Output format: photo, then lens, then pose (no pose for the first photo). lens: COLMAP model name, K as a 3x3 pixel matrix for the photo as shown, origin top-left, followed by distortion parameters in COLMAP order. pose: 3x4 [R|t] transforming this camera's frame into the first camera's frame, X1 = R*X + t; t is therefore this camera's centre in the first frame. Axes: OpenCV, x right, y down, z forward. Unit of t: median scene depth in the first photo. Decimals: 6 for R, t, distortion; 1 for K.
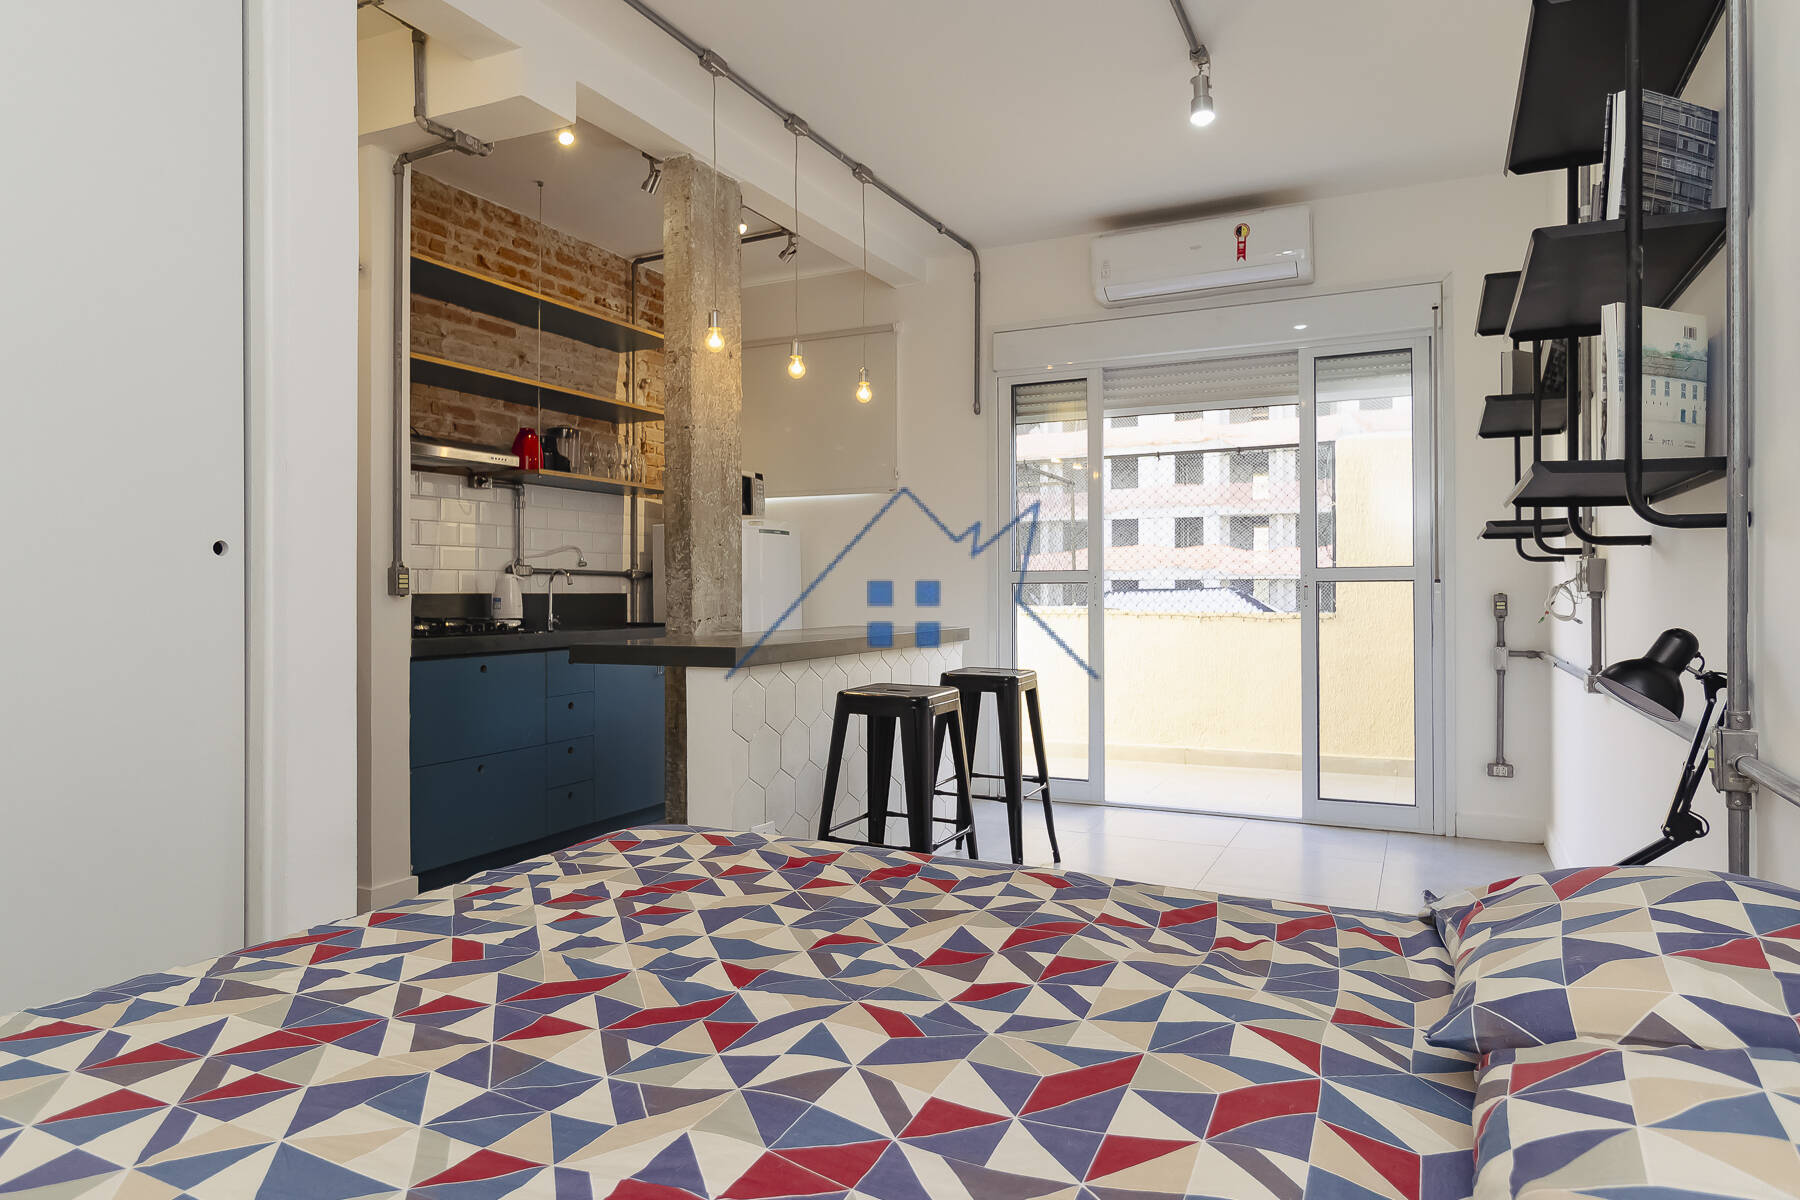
lens RADIAL K [[1086.3, 0, 900.0], [0, 1086.3, 600.0], [0, 0, 1]] dist [-0.001423, 0.000886]
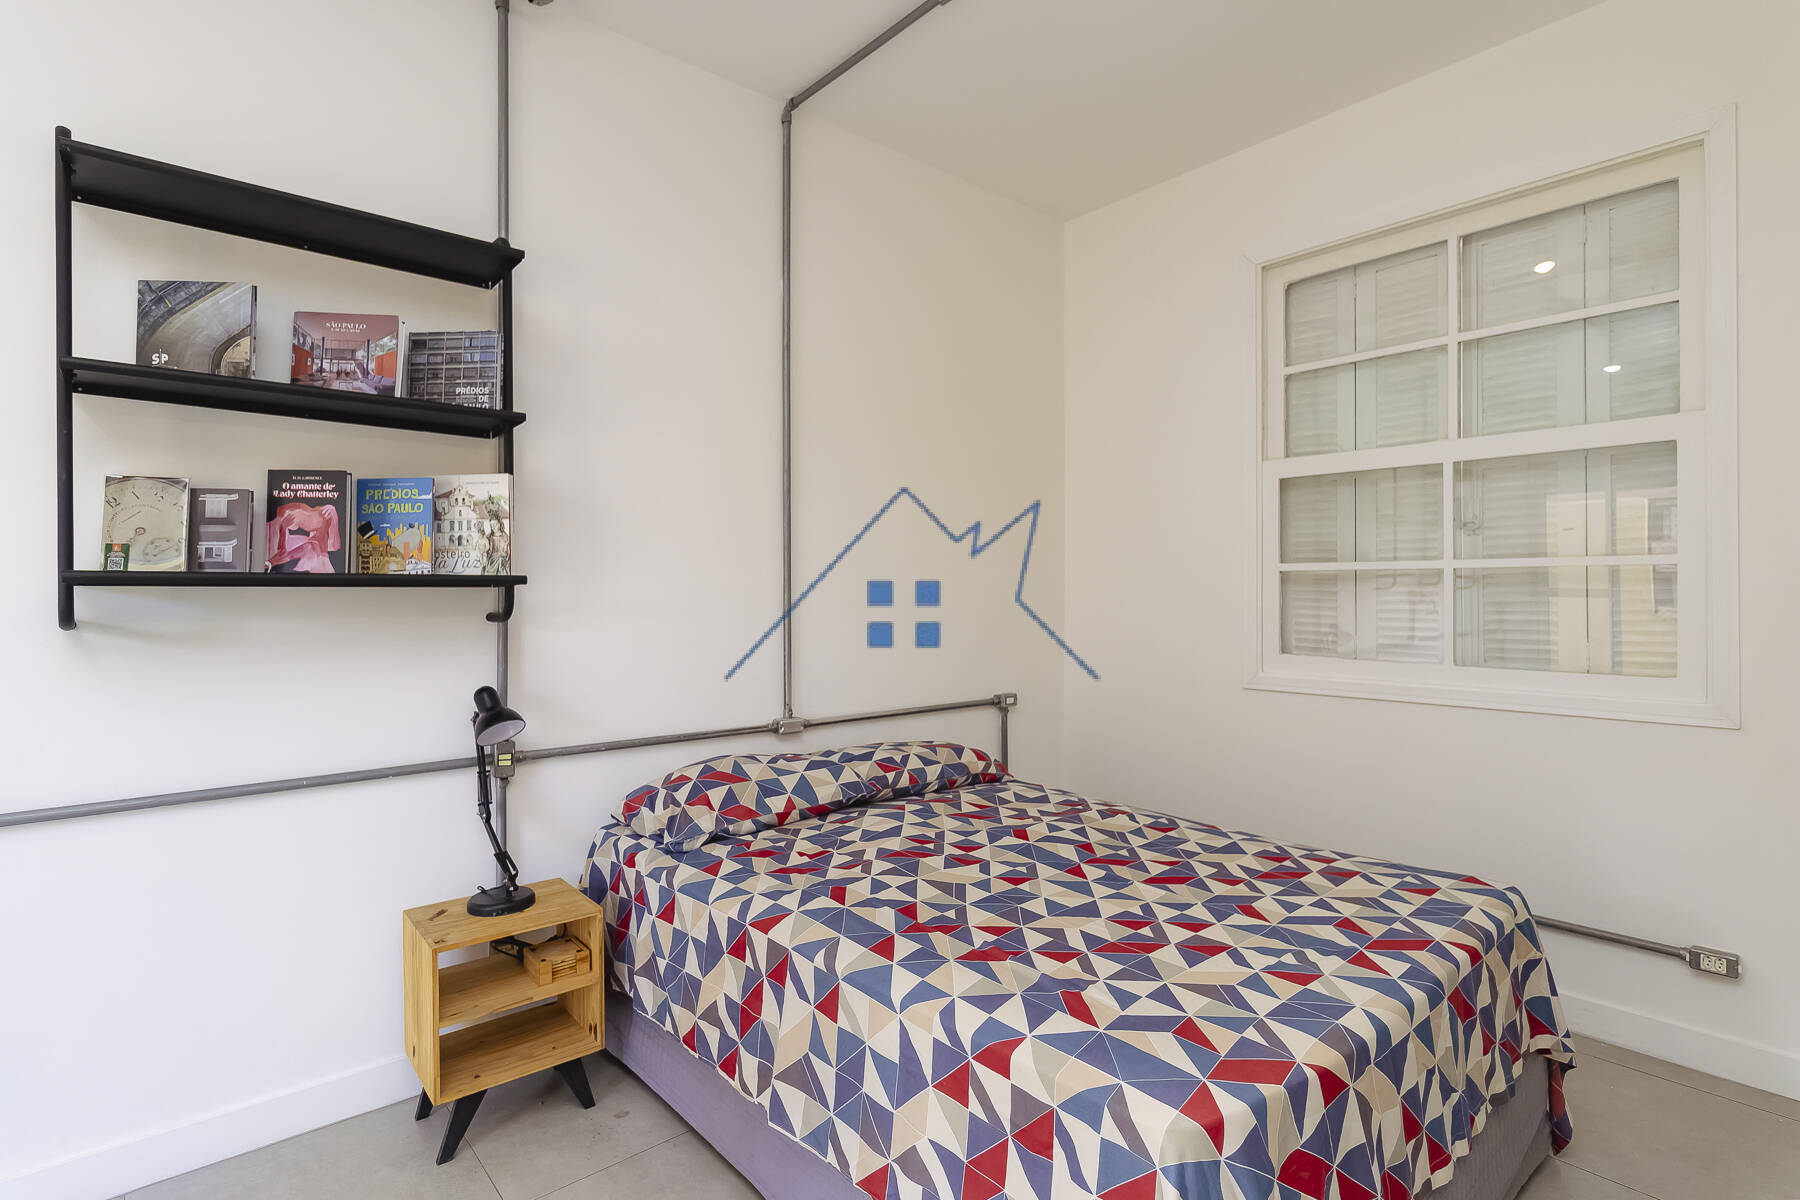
lens RADIAL K [[858.7, 0, 859.9], [0, 858.7, 594.4], [0, 0, 1]] dist [-0.003758, -0.000009]
pose [[-0.899200, 0.017246, 0.437197, -0.364848], [0.019159, 0.999816, -0.000034, -0.122246], [-0.437117, 0.008345, -0.899366, 1.952082]]
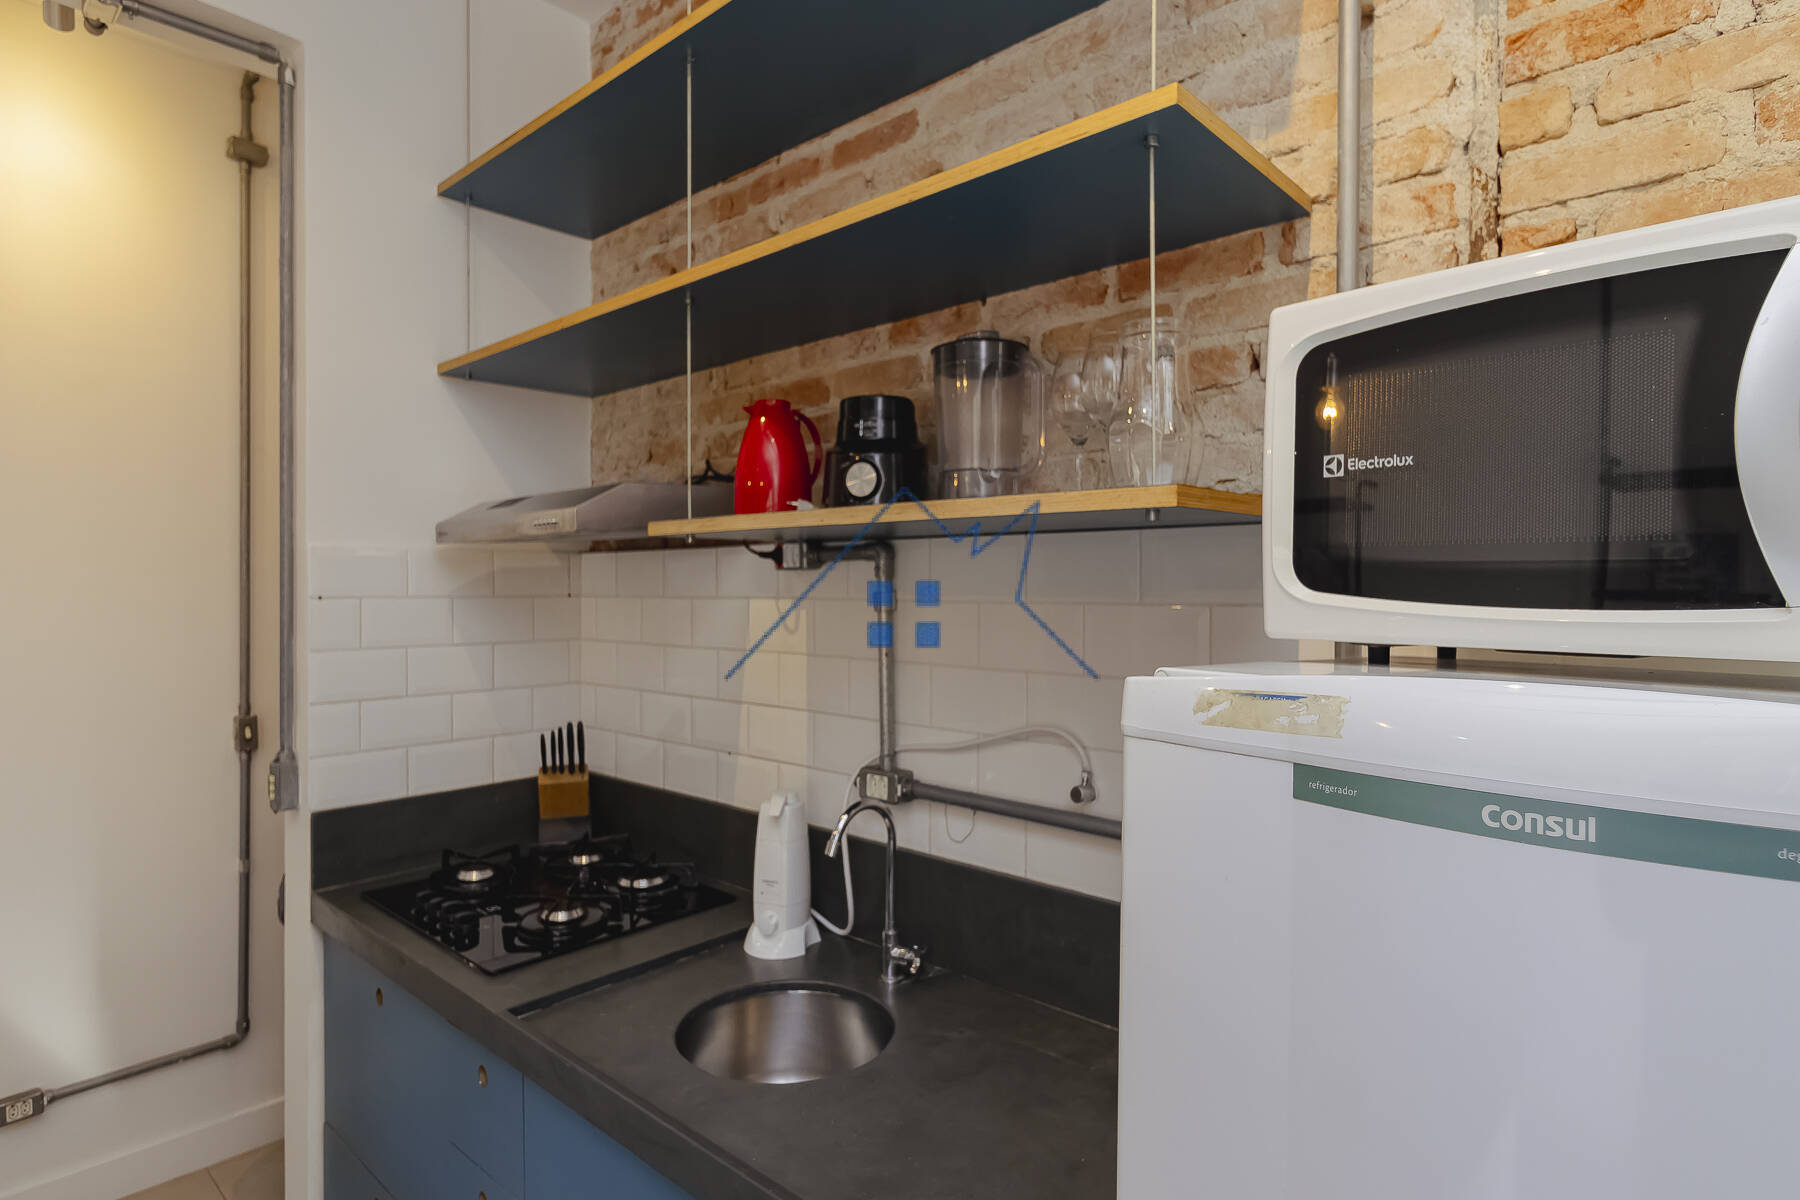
lens RADIAL K [[1068.5, 0, 964.0], [0, 1068.5, 592.2], [0, 0, 1]] dist [-0.016284, 0.026438]
pose [[-0.315054, 0.015277, -0.948951, -0.065046], [-0.005813, 0.999821, 0.018026, -0.272242], [0.949056, 0.011196, -0.314908, 3.175161]]
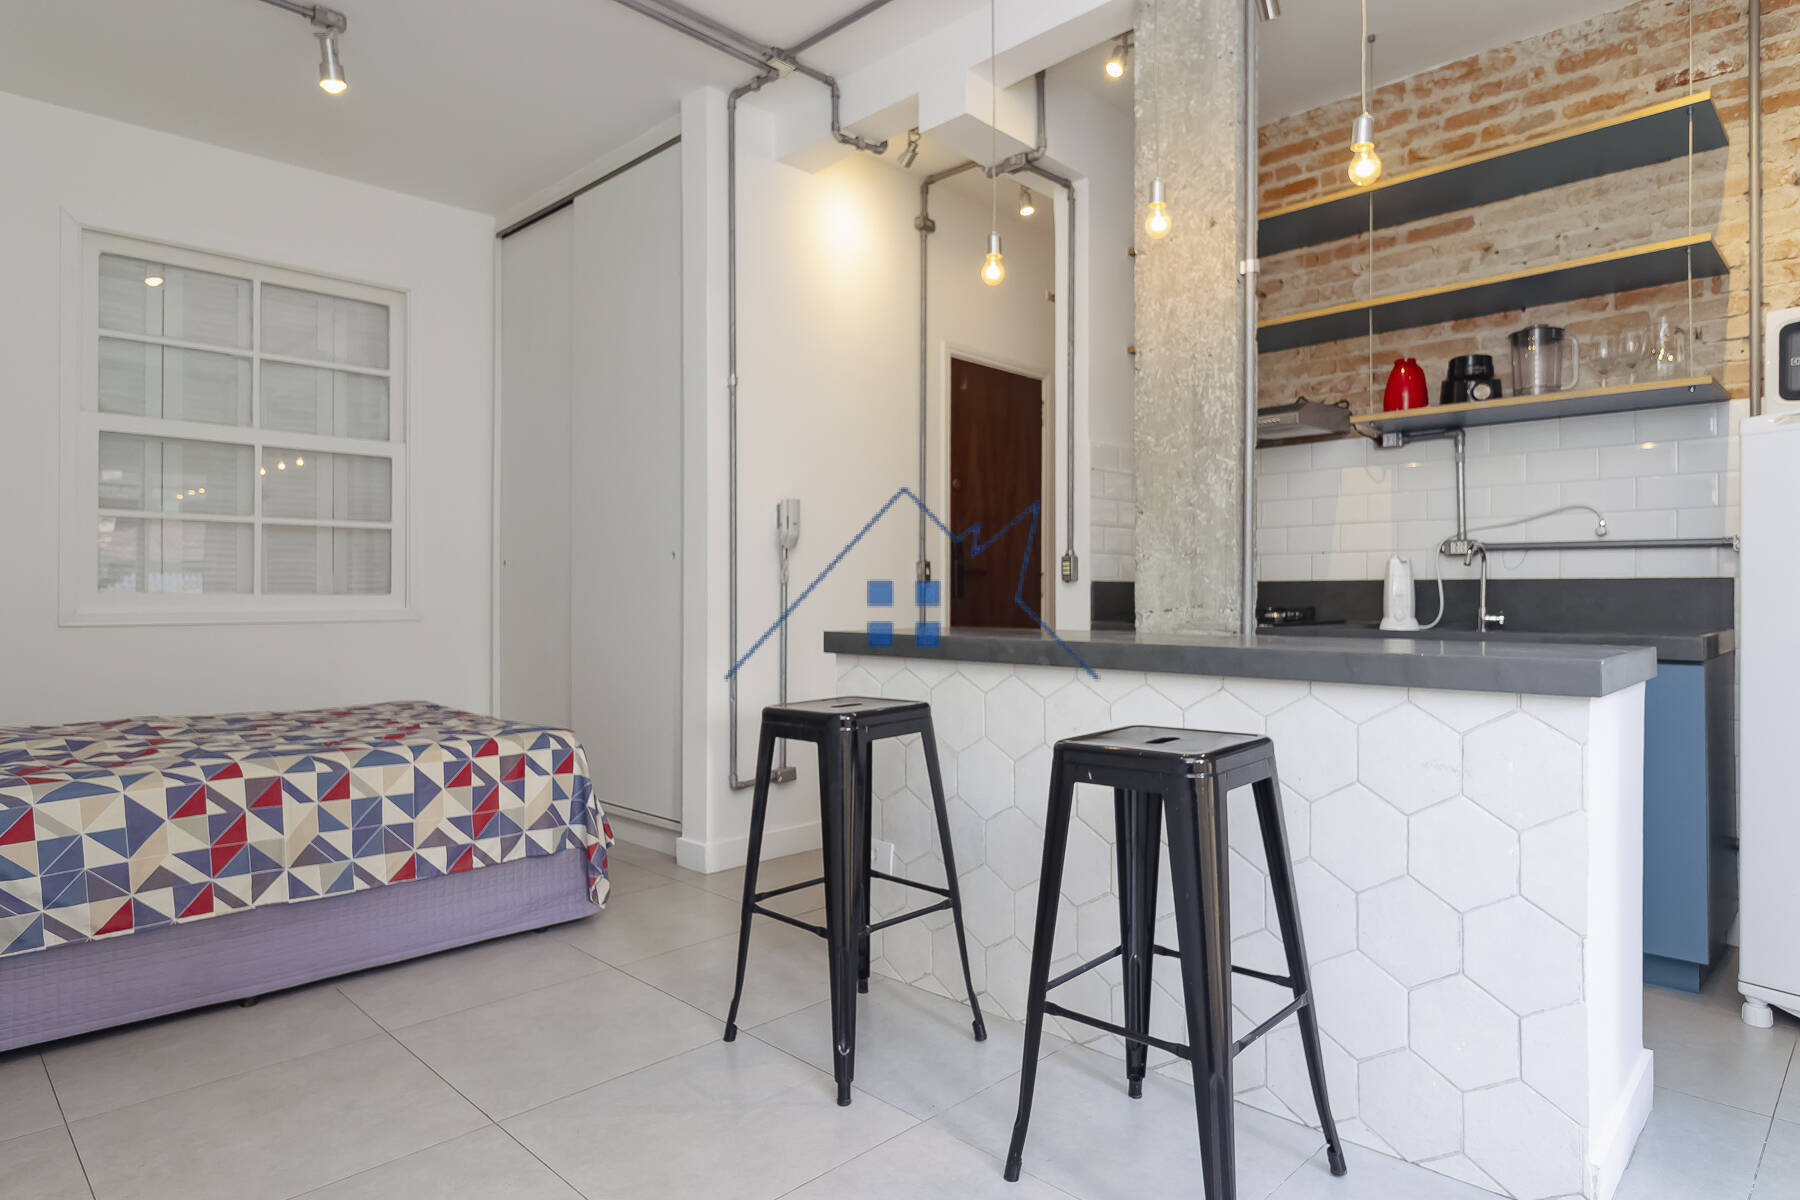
lens RADIAL K [[1086.3, 0, 900.0], [0, 1086.3, 600.0], [0, 0, 1]] dist [-0.001423, 0.000886]
pose [[-0.358365, 0.015214, -0.933457, 1.318501], [-0.003483, 0.999838, 0.017633, -0.009307], [0.933575, 0.009570, -0.358255, 2.545614]]
